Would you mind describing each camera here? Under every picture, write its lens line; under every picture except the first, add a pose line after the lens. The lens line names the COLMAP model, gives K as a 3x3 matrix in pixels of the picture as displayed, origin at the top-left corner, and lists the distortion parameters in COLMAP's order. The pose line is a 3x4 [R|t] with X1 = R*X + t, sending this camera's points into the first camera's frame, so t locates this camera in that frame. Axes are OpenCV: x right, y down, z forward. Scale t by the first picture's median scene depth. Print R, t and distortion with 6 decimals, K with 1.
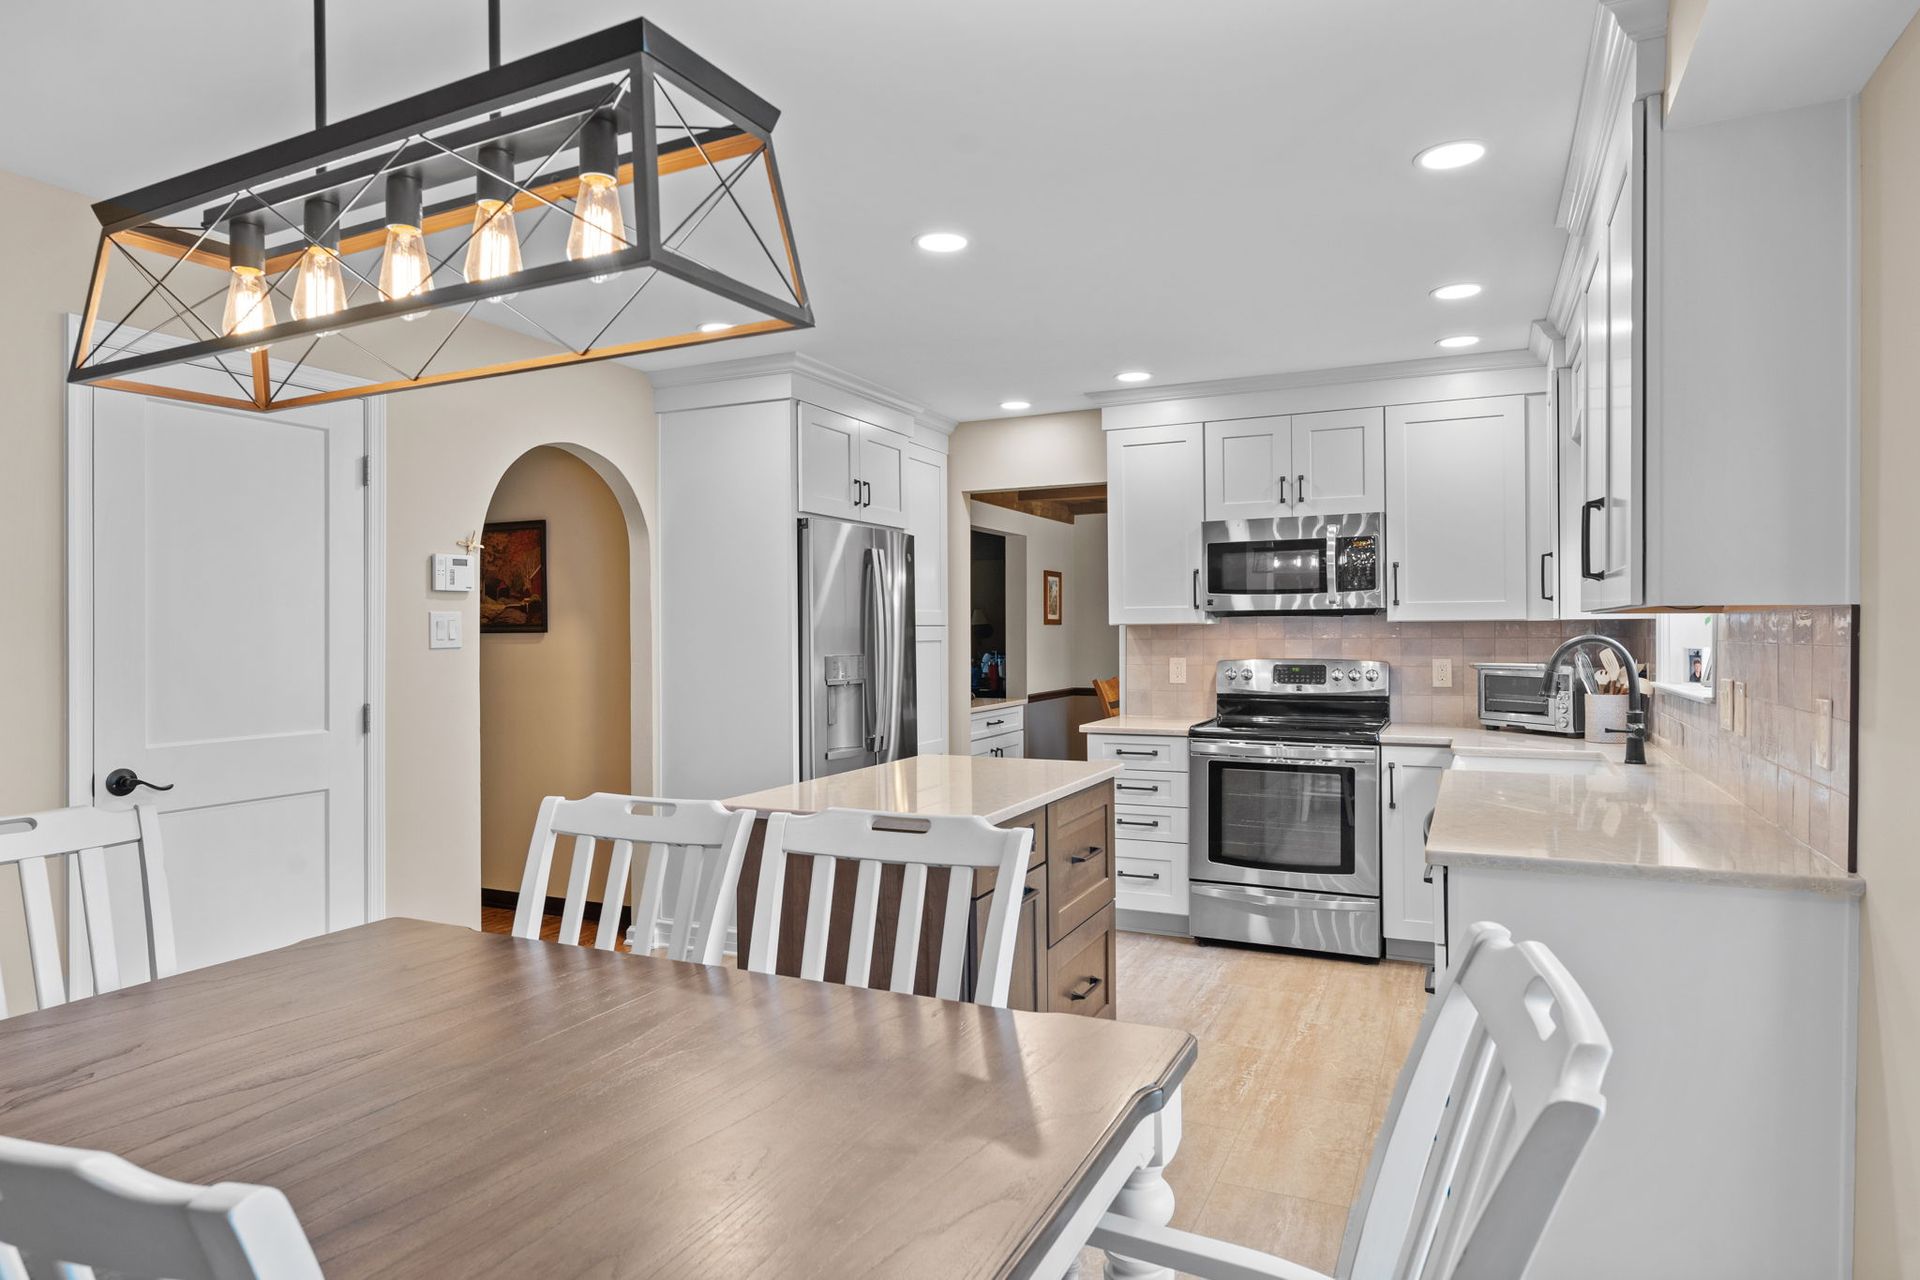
lens RADIAL K [[1125.7, 0, 967.3], [0, 1125.7, 626.8], [0, 0, 1]] dist [0.000958, -0.001005]
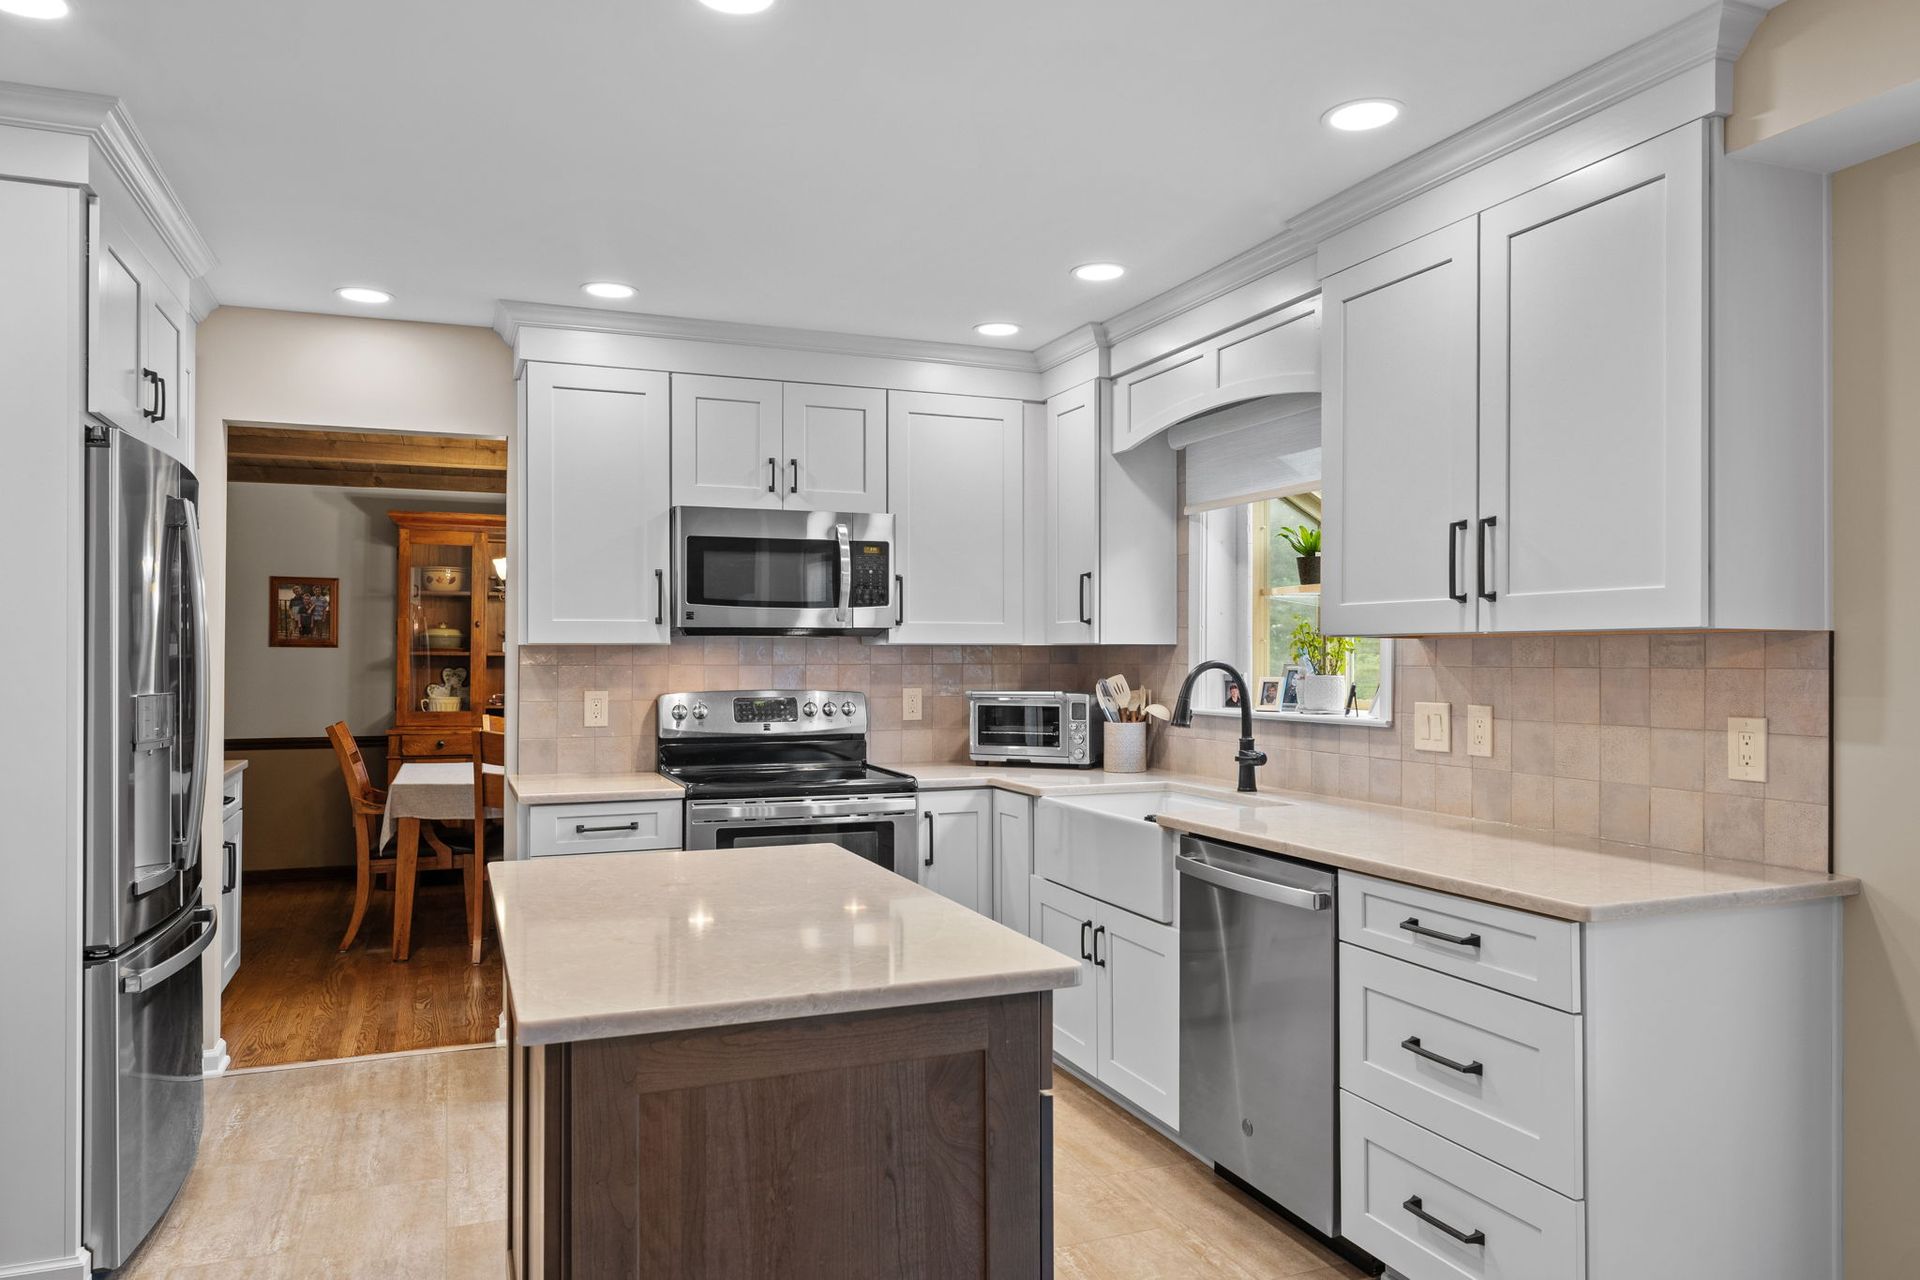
lens RADIAL K [[1273.0, 0, 970.3], [0, 1273.0, 631.7], [0, 0, 1]] dist [0.004099, -0.001102]
pose [[0.684503, 0.019955, 0.728737, -0.298636], [-0.007171, 0.999761, -0.020641, 0.005686], [-0.728975, 0.008903, 0.684482, 0.321220]]
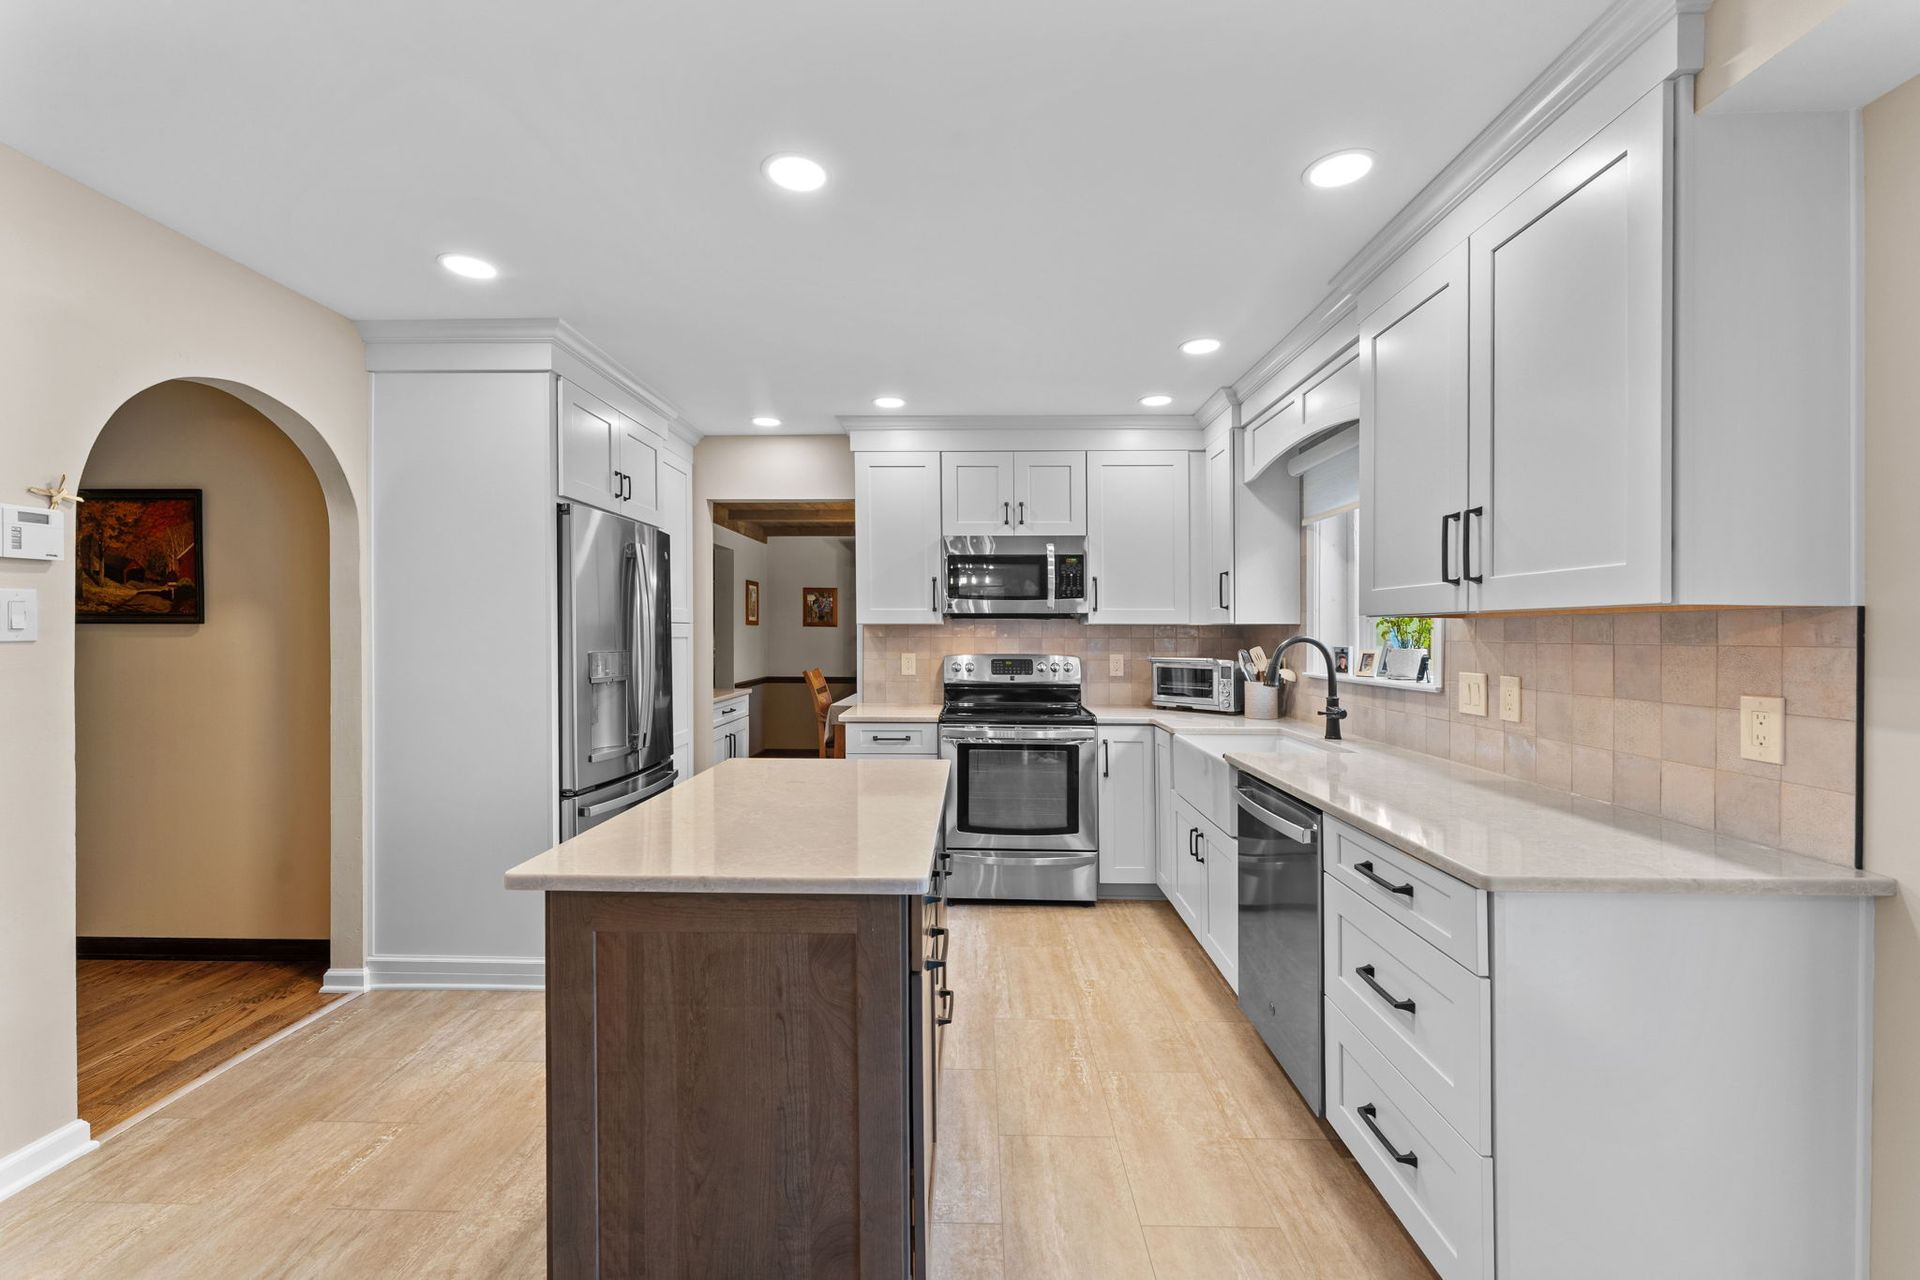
lens RADIAL K [[776.6, 0, 964.2], [0, 776.6, 625.7], [0, 0, 1]] dist [0.003506, -0.001162]
pose [[0.916330, 0.012816, 0.400219, -0.101575], [-0.010775, 0.999915, -0.007349, 0.005291], [-0.400279, 0.002421, 0.916390, 0.287331]]
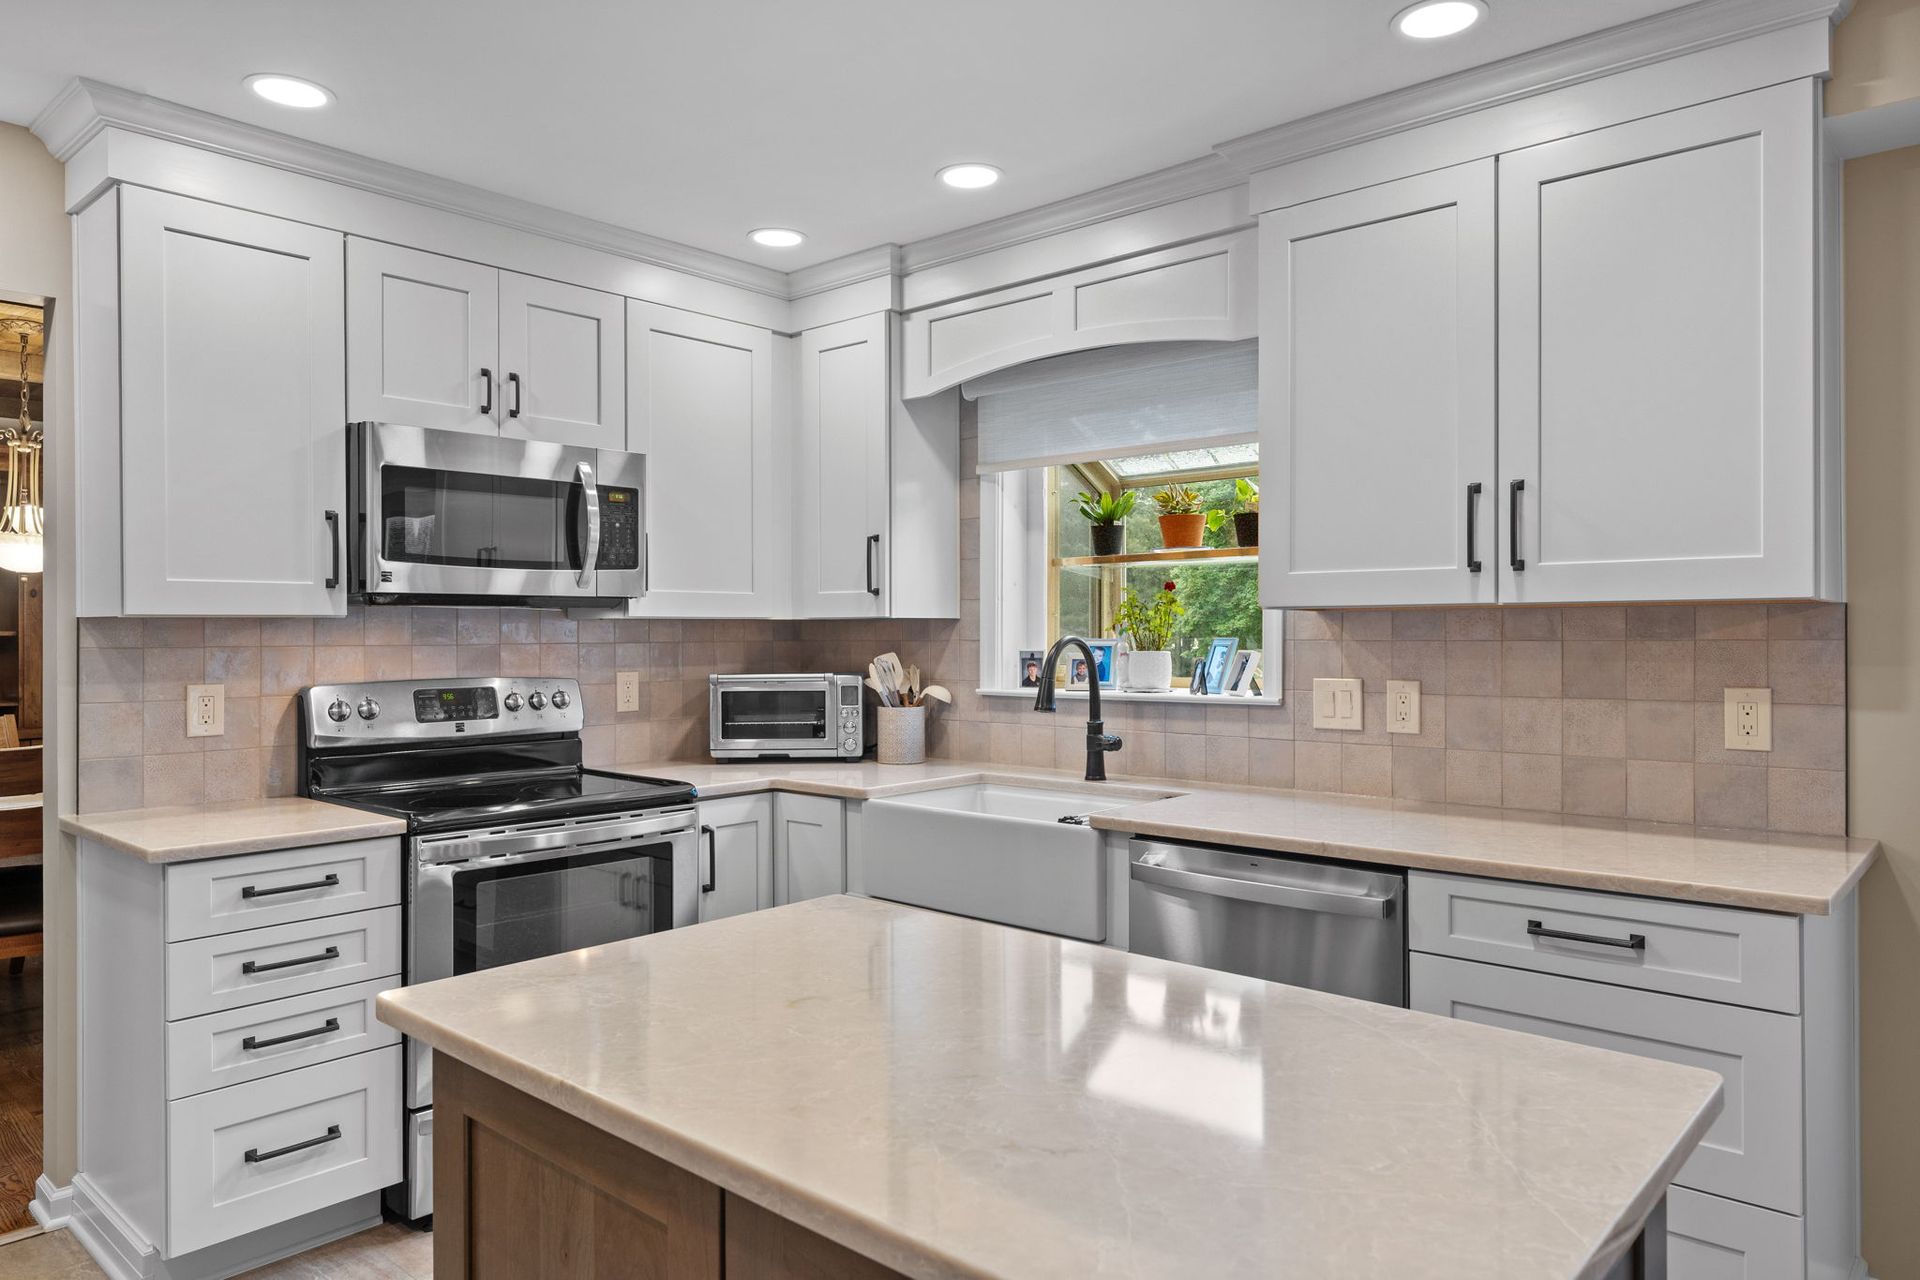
lens RADIAL K [[1225.3, 0, 964.1], [0, 1225.3, 623.7], [0, 0, 1]] dist [0.005089, -0.006479]
pose [[0.294357, 0.011820, 0.955623, -0.284112], [-0.001814, 0.999929, -0.011810, 0.007783], [-0.955694, 0.001743, 0.294357, 0.630988]]
